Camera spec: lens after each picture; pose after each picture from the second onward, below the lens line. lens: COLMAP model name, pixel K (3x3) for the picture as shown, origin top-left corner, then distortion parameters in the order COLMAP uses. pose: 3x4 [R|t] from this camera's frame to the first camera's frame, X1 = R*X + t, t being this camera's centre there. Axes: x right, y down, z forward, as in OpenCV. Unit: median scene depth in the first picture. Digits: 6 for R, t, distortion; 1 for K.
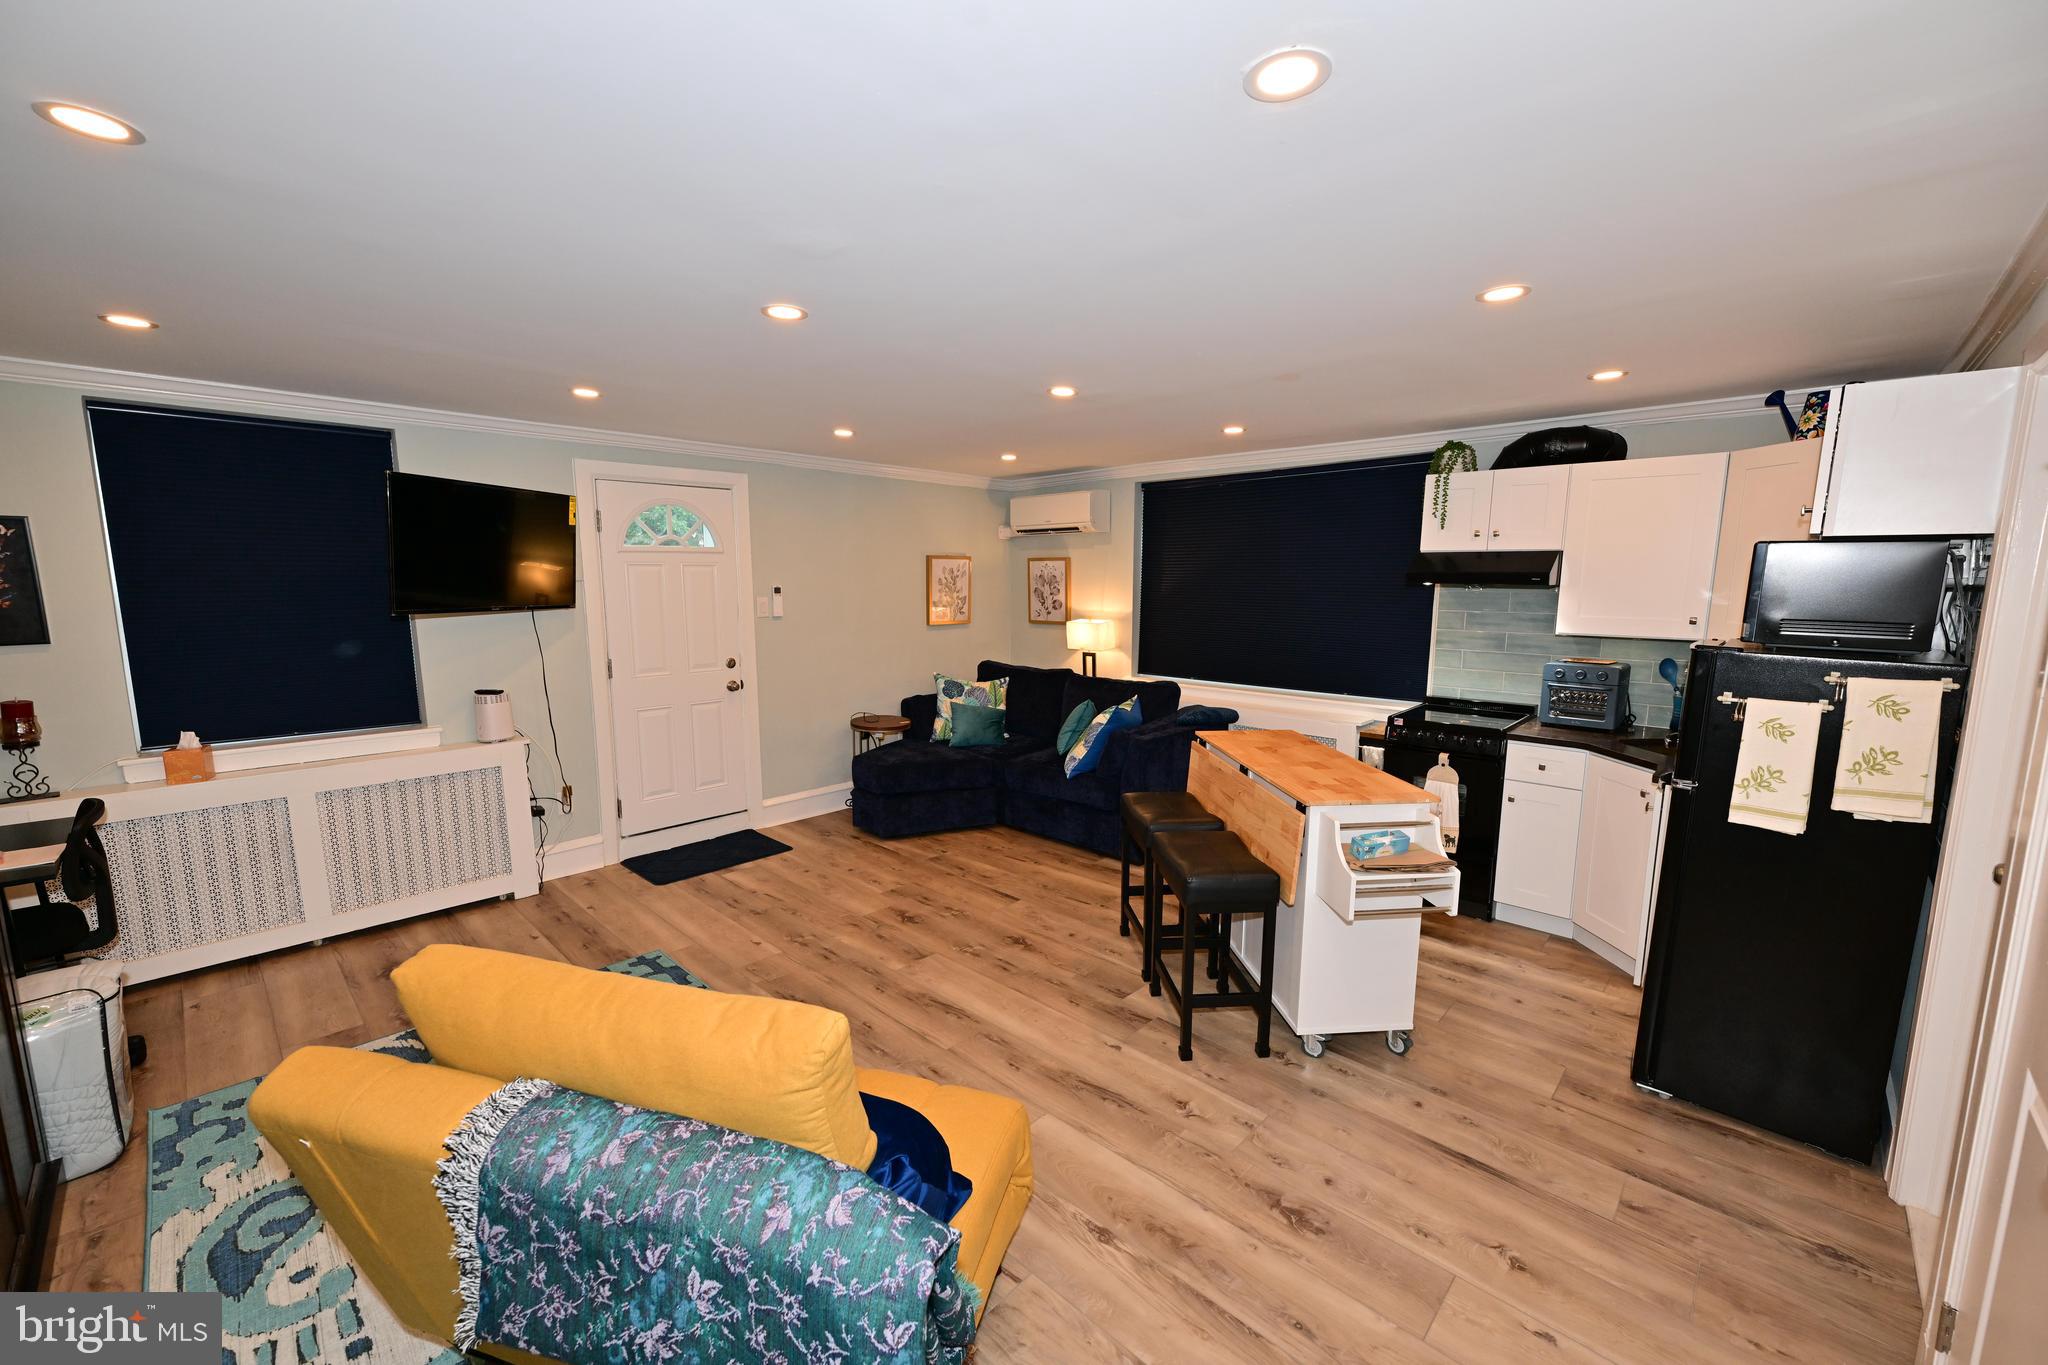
lens RADIAL K [[809.1, 0, 1021.5], [0, 809.1, 686.9], [0, 0, 1]] dist [-0.001822, 0.000616]
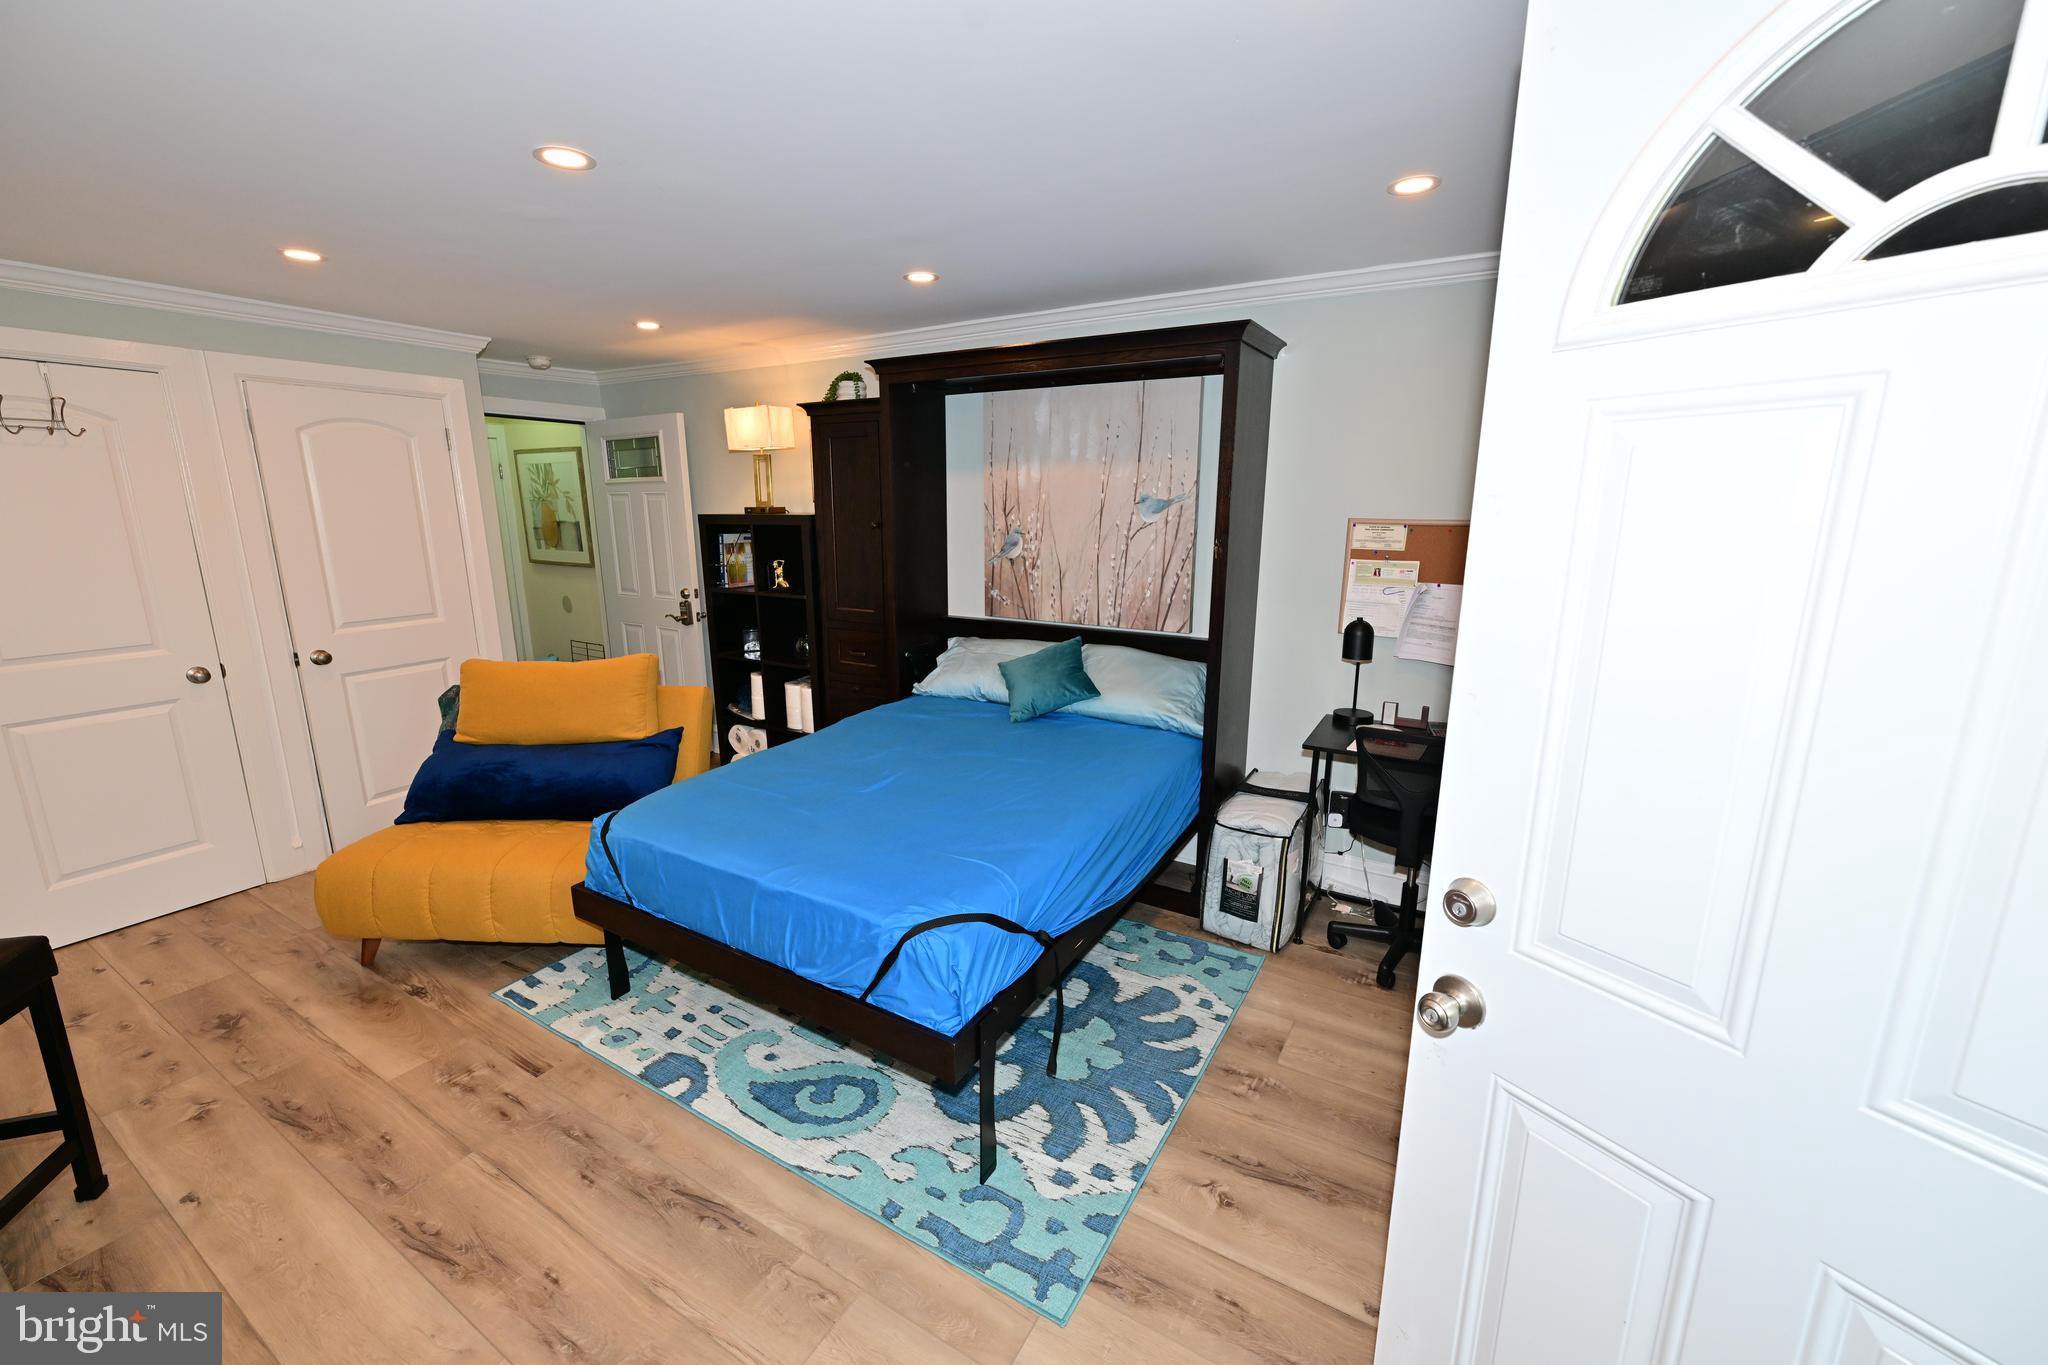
lens RADIAL K [[809.1, 0, 1012.8], [0, 809.1, 674.8], [0, 0, 1]] dist [-0.001822, 0.000616]
pose [[-0.975249, 0.046603, -0.216143, -0.311200], [-0.029576, 0.941257, 0.336394, -0.154745], [0.219123, 0.334460, -0.916581, 1.180821]]
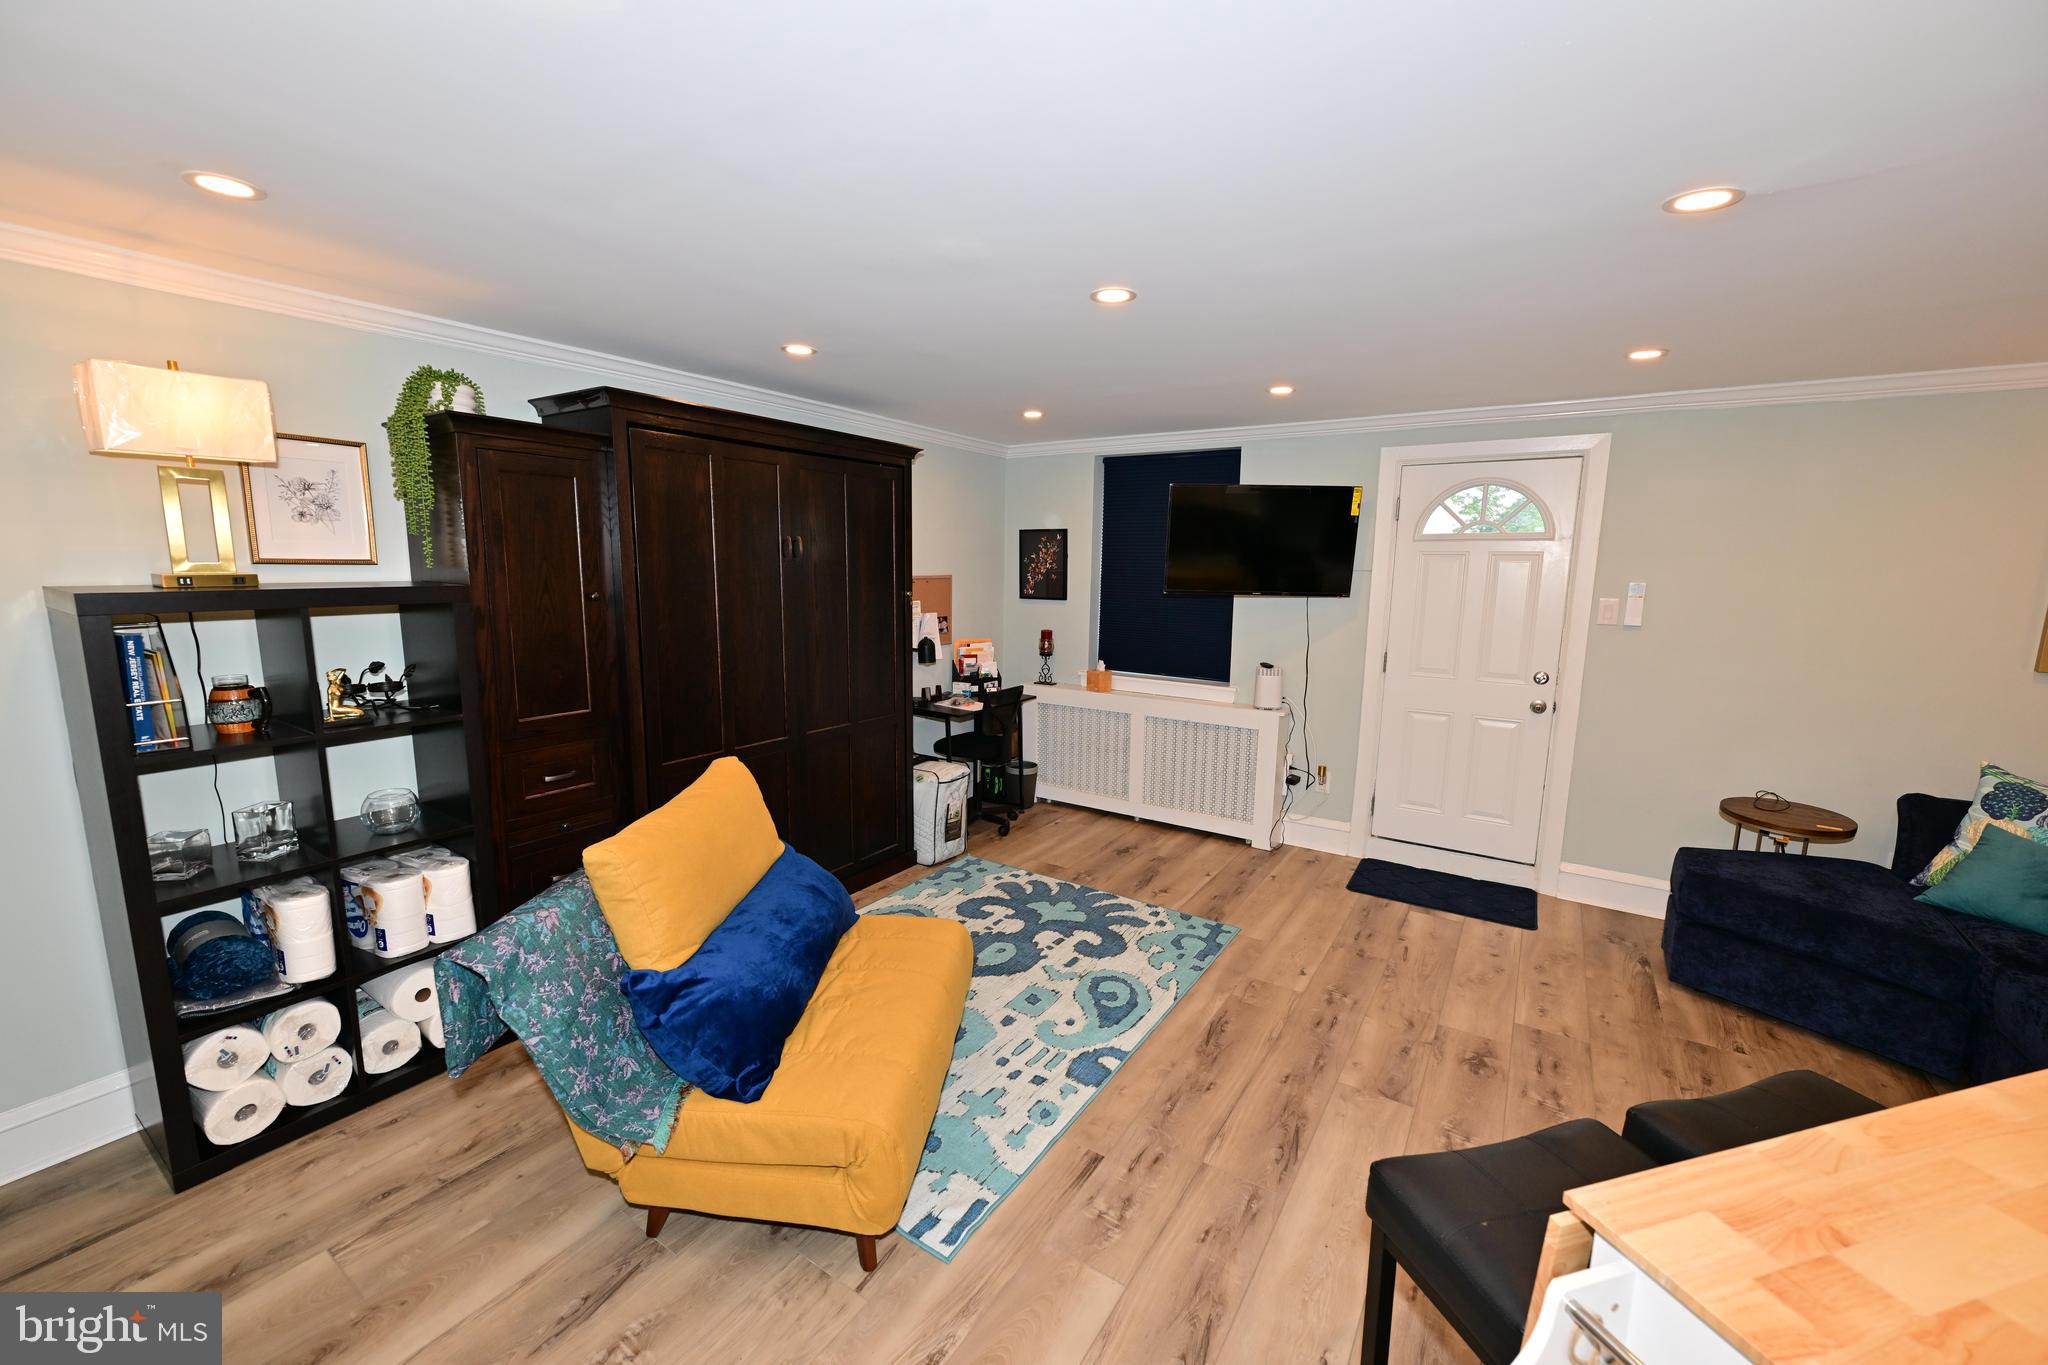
lens RADIAL K [[809.1, 0, 1009.8], [0, 809.1, 686.2], [0, 0, 1]] dist [-0.001822, 0.000616]
pose [[0.174359, 0.153072, -0.972712, 0.418183], [-0.145679, 0.980983, 0.128261, -0.061649], [0.973846, 0.119340, 0.193342, 0.438865]]
